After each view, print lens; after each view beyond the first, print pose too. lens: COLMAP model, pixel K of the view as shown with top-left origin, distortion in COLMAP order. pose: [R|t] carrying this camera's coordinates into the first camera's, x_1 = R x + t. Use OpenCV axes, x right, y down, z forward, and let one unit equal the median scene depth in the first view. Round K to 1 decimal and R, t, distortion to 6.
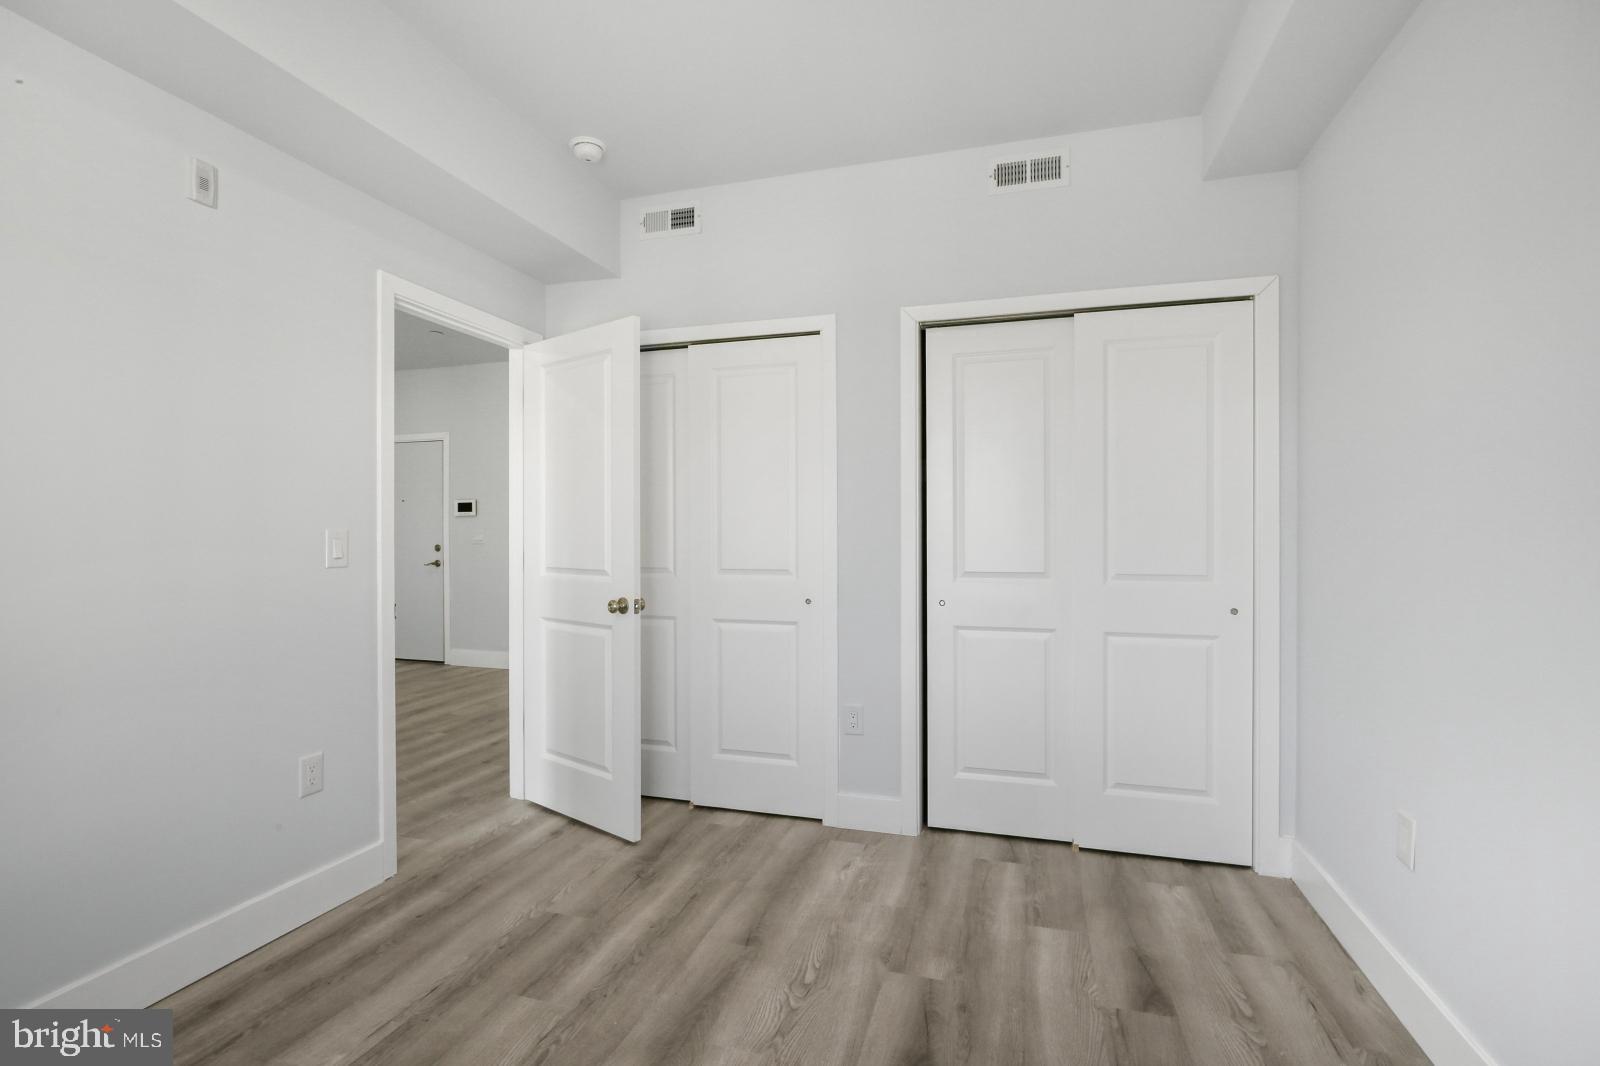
lens RADIAL K [[751.3, 0, 810.8], [0, 751.3, 534.5], [0, 0, 1]] dist [-0.015099, 0.000126]
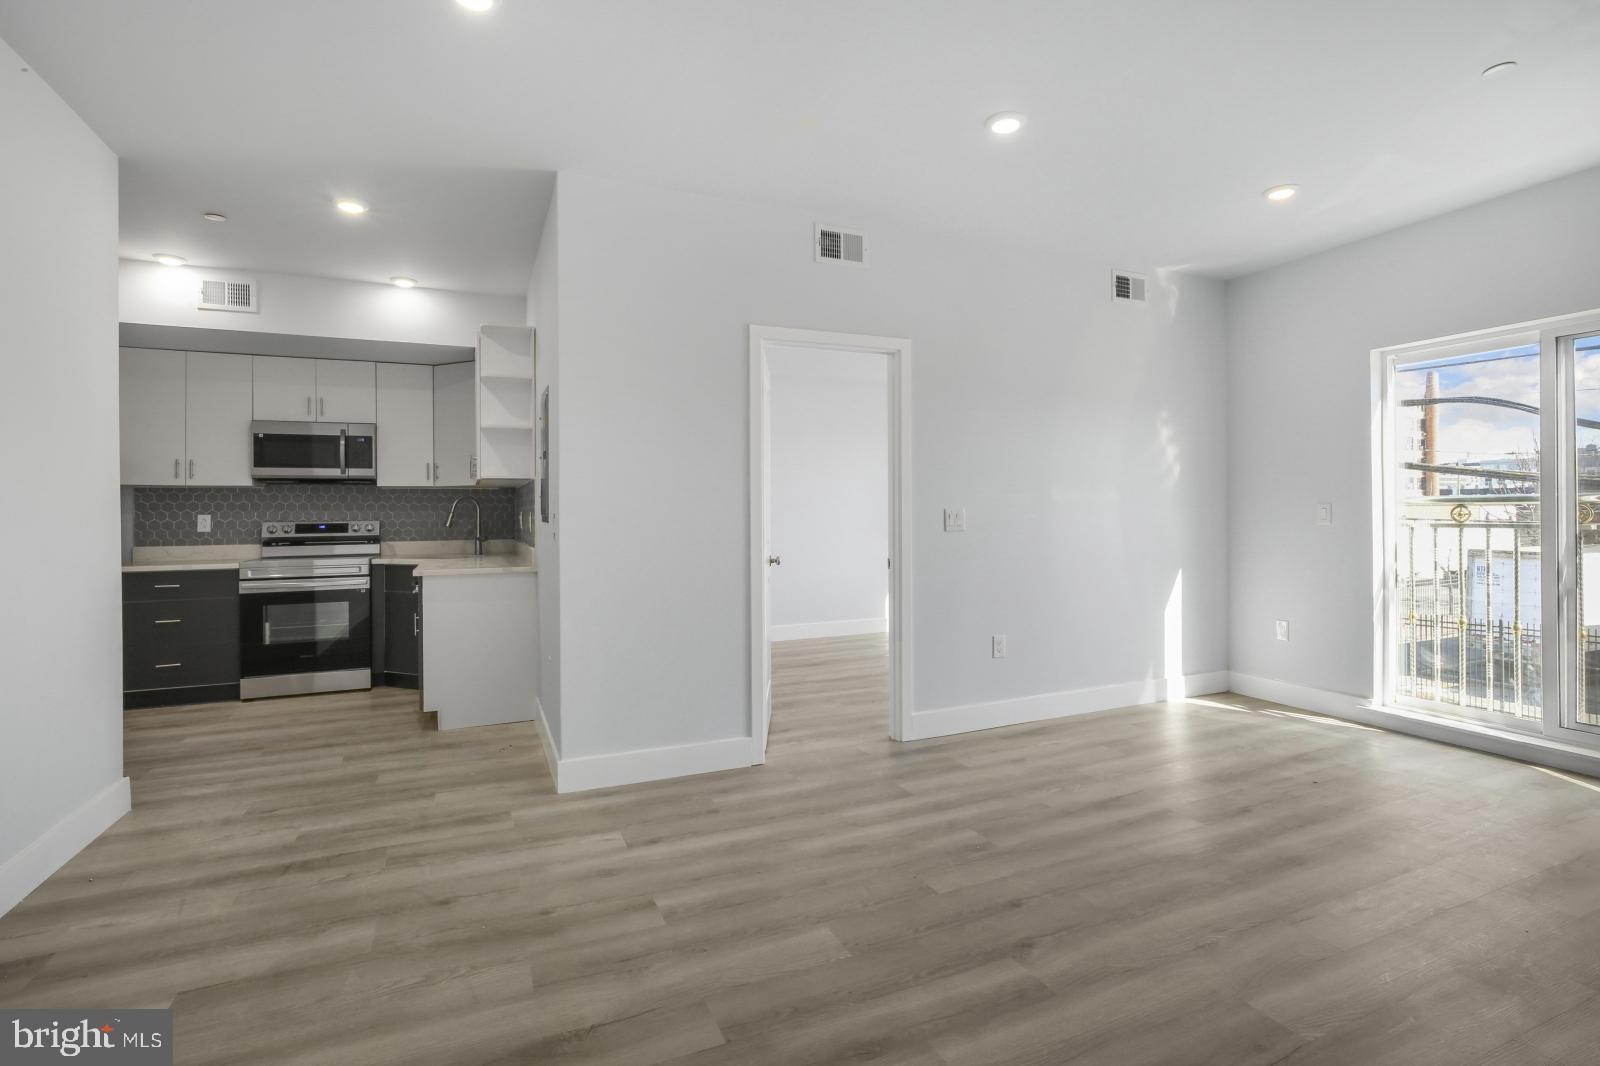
lens RADIAL K [[757.5, 0, 798.1], [0, 757.5, 510.5], [0, 0, 1]] dist [-0.010745, 0.000248]
pose [[-0.647278, 0.008007, 0.762212, -0.637552], [0.009612, 0.999951, -0.002341, -0.001406], [-0.762193, 0.005811, -0.647324, 0.843727]]
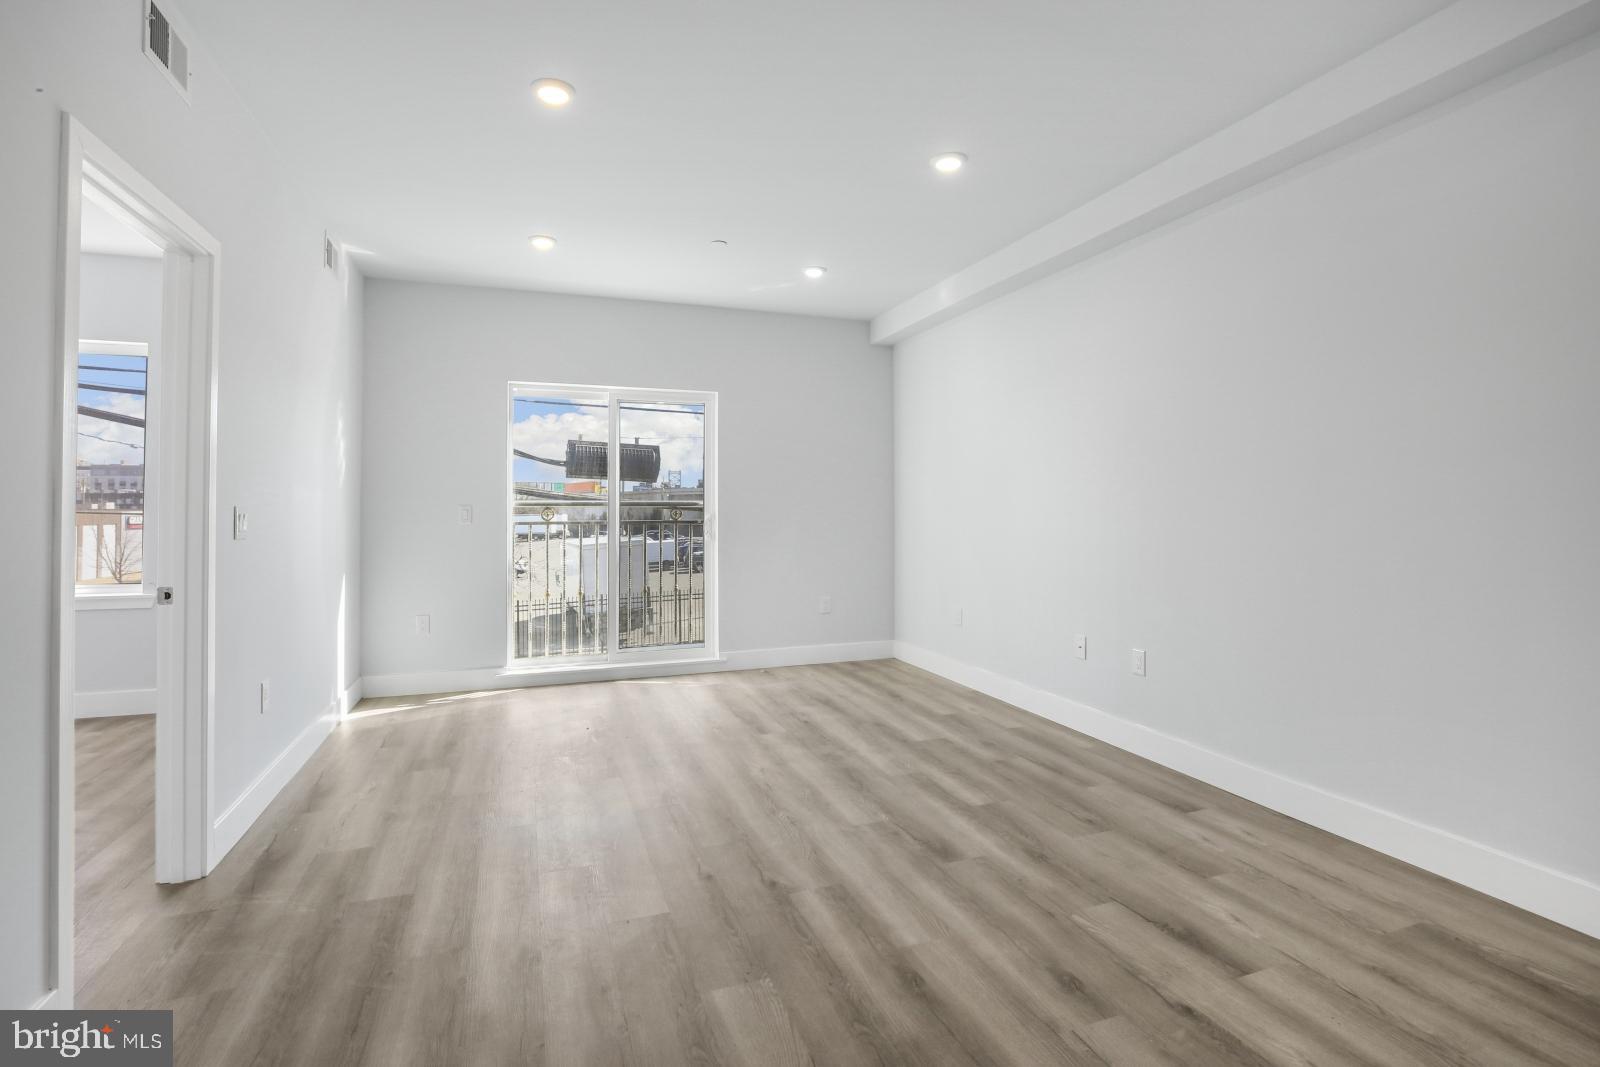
lens RADIAL K [[751.3, 0, 810.8], [0, 751.3, 535.0], [0, 0, 1]] dist [-0.015099, 0.000126]
pose [[-0.796136, 0.022149, -0.604713, -0.260353], [0.000658, 0.999361, 0.035737, -0.002031], [0.605118, 0.028054, -0.795641, 0.863668]]
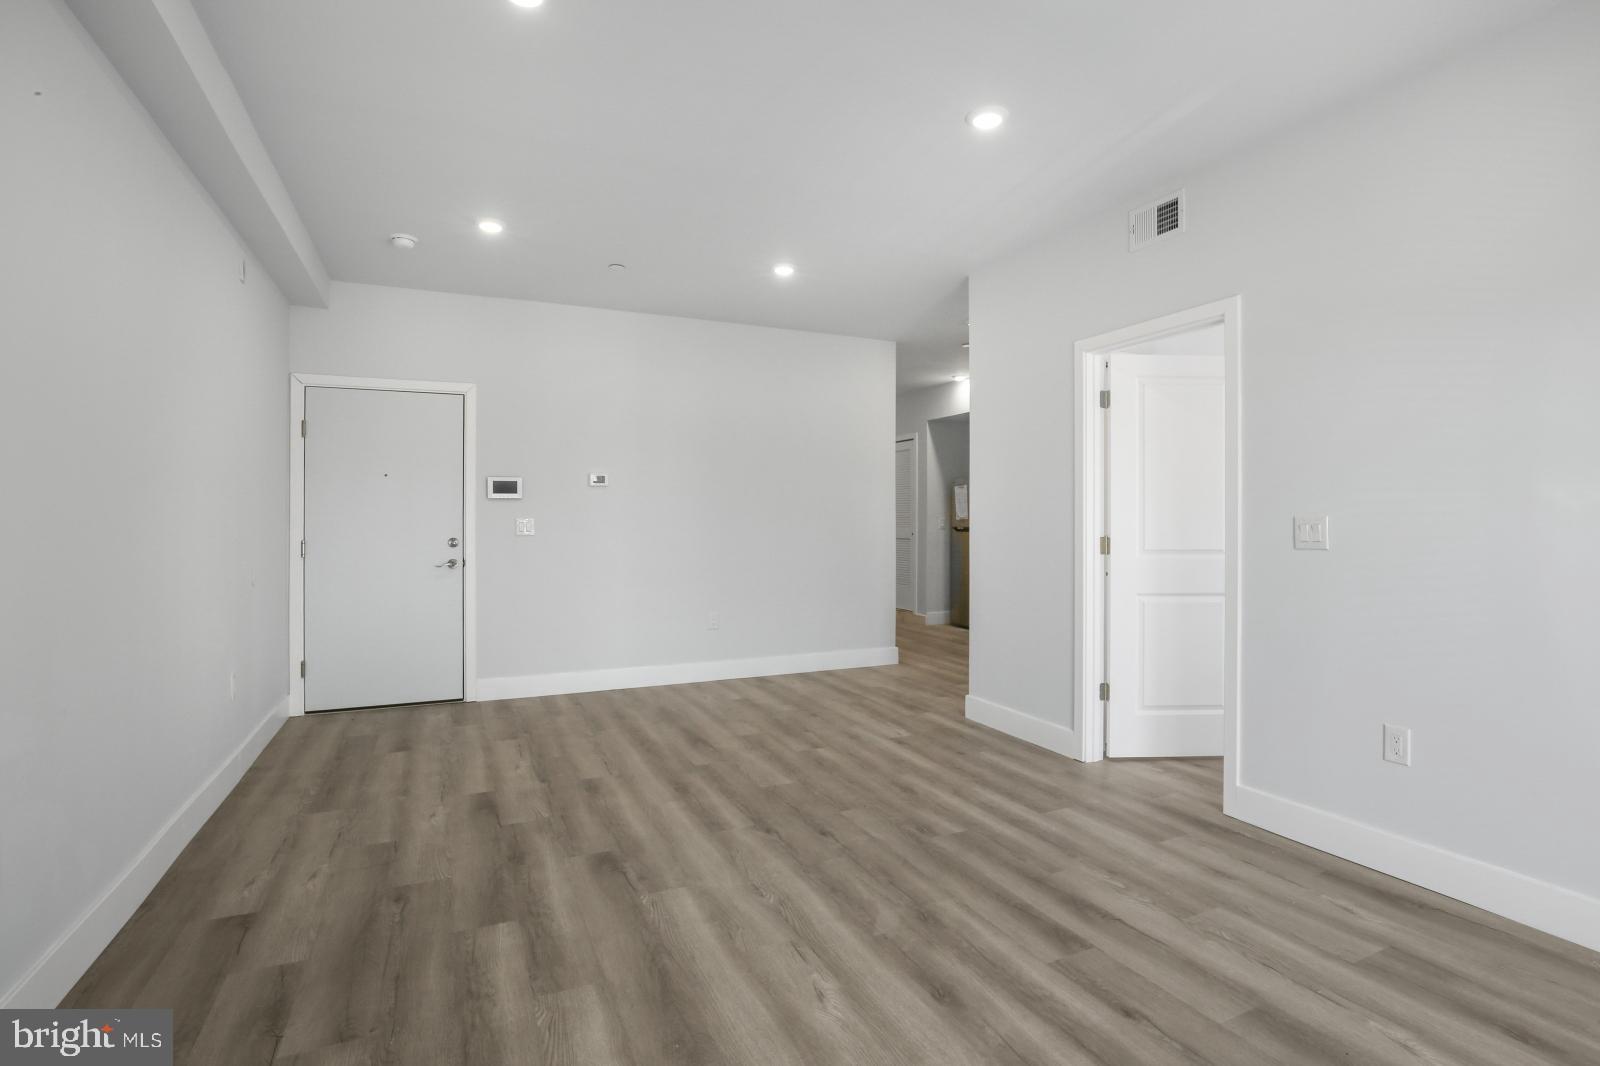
lens RADIAL K [[767.8, 0, 800.0], [0, 767.8, 533.0], [0, 0, 1]] dist [-0.031753, 0.000041]
pose [[0.752423, -0.014852, 0.658513, -0.735587], [0.004895, 0.999844, 0.016957, -0.002161], [-0.658662, -0.009535, 0.752378, 0.226653]]
